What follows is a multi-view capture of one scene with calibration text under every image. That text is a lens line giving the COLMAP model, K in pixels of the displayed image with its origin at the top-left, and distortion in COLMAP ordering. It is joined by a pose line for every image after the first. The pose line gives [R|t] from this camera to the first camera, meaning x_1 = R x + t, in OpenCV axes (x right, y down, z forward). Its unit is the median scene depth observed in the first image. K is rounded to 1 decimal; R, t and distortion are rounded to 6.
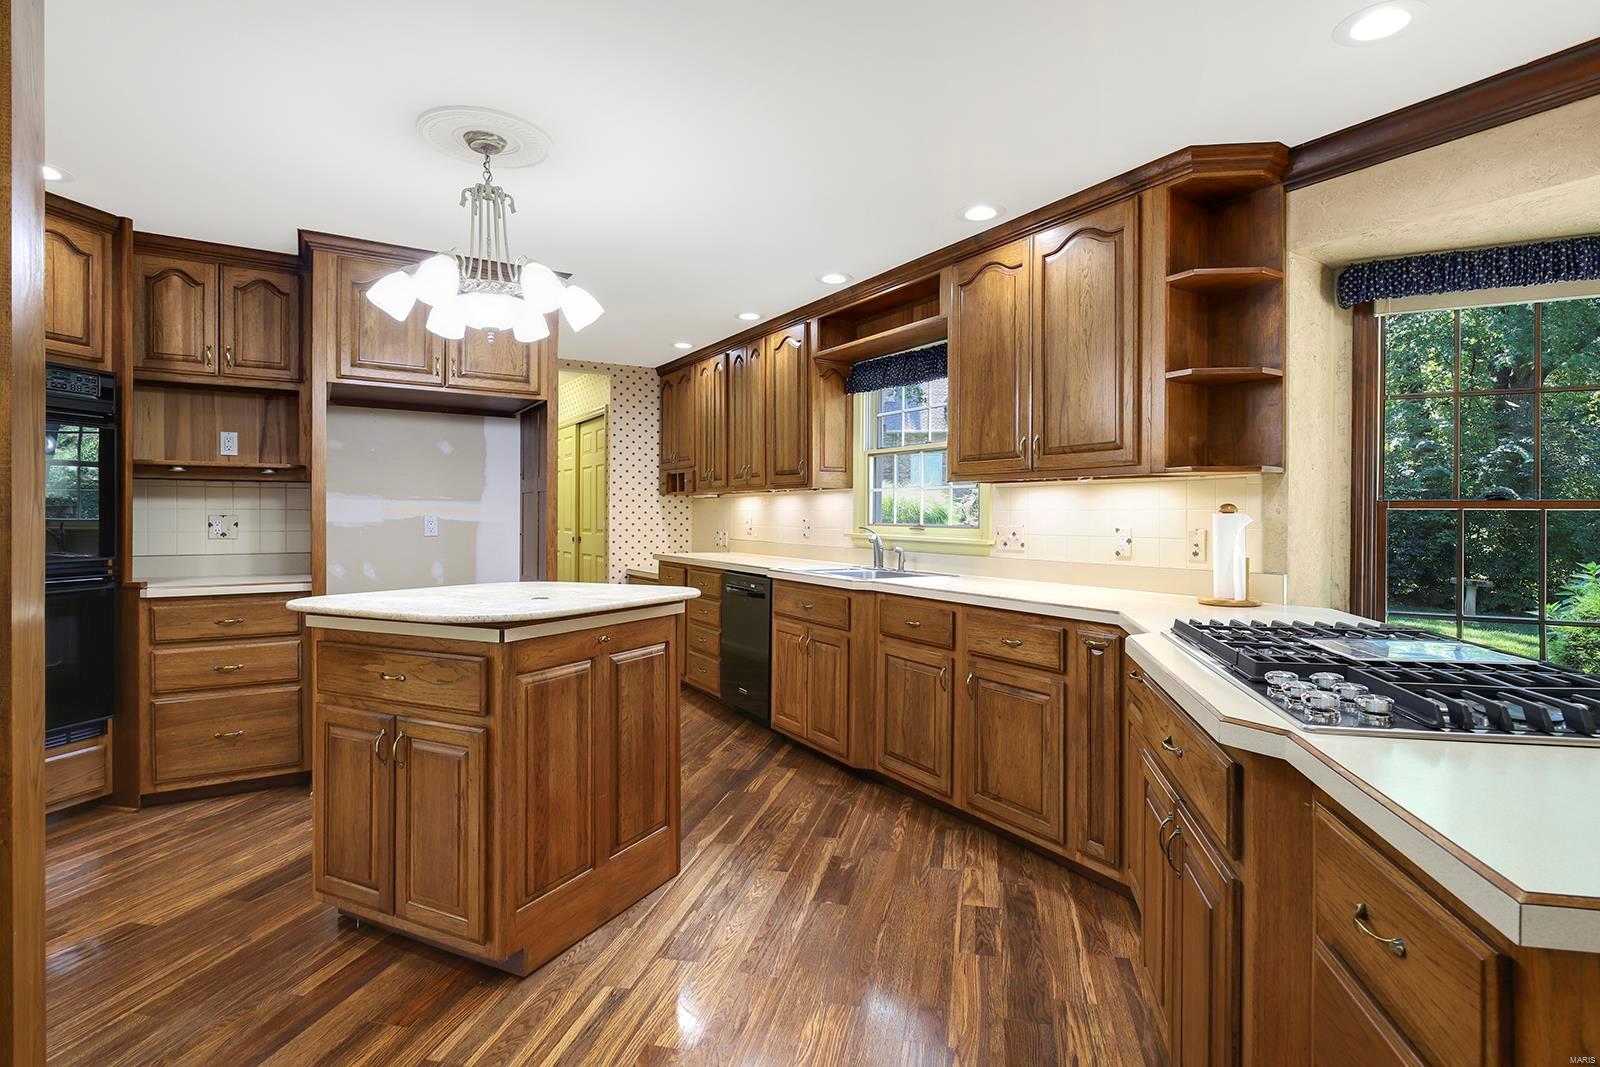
lens RADIAL K [[790.9, 0, 803.9], [0, 790.9, 525.0], [0, 0, 1]] dist [0.006516, -0.003115]
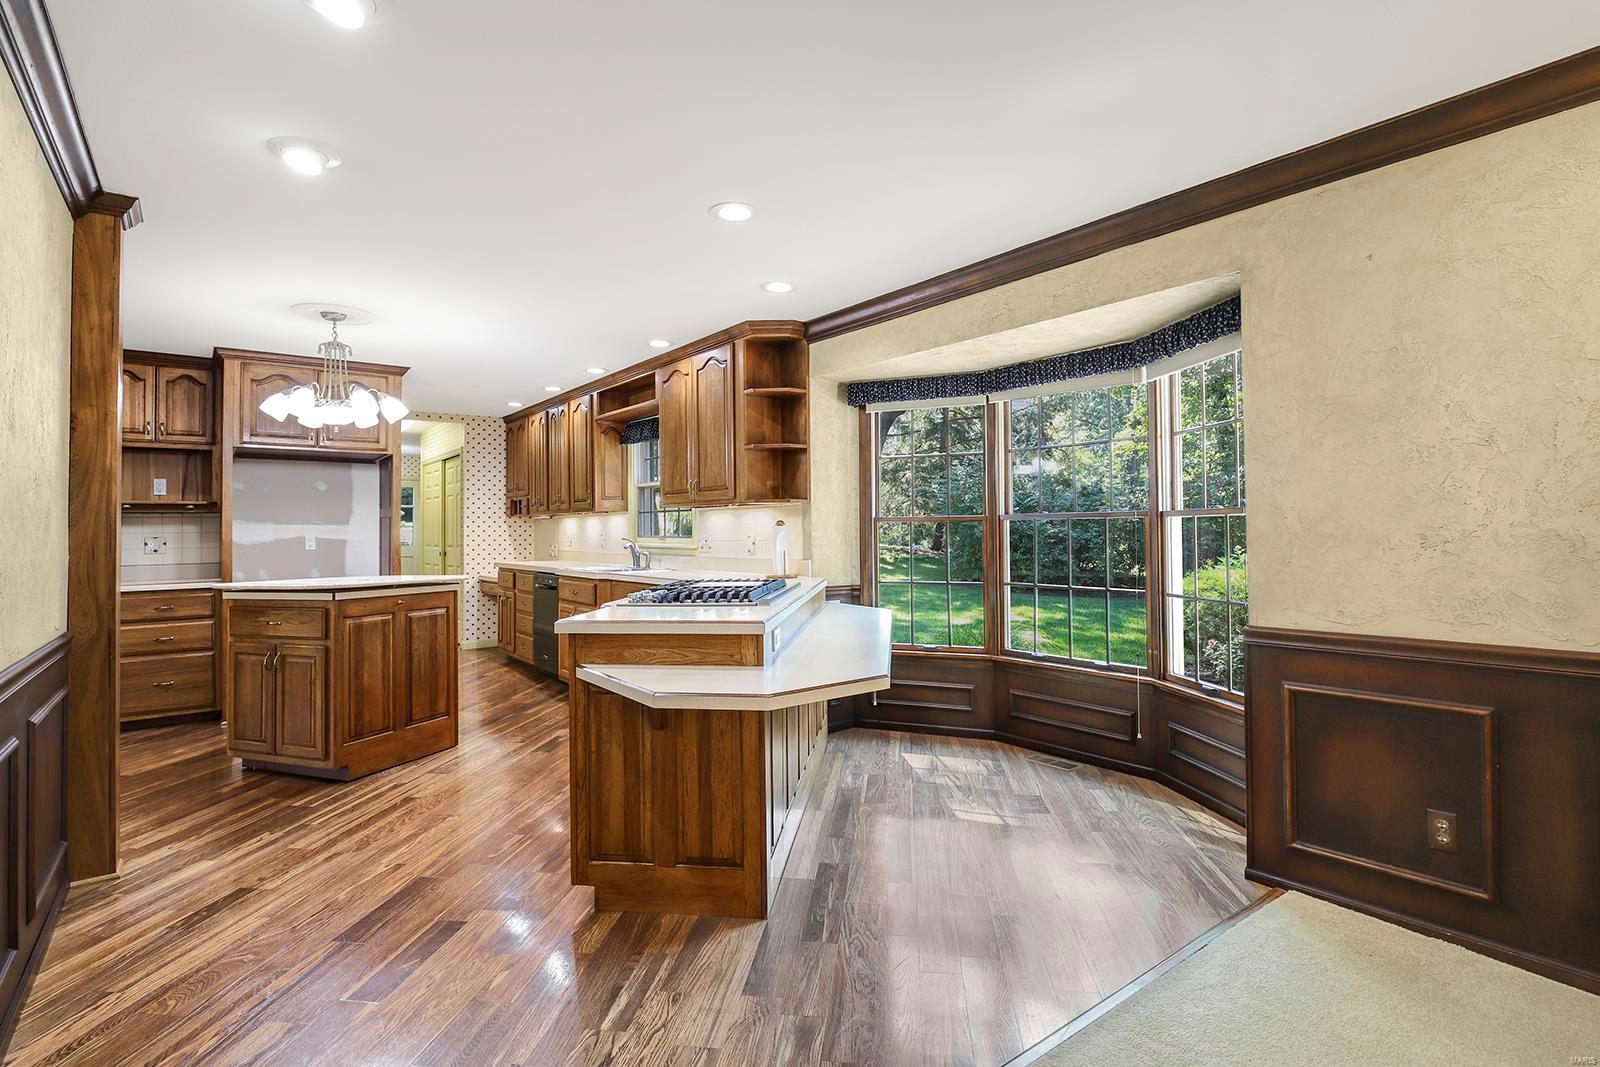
lens RADIAL K [[790.9, 0, 793.5], [0, 790.9, 521.0], [0, 0, 1]] dist [0.006516, -0.003115]
pose [[0.996515, -0.014052, 0.082224, 0.332399], [0.016140, 0.999563, -0.024784, 0.014017], [-0.081840, 0.026025, 0.996306, -0.583734]]
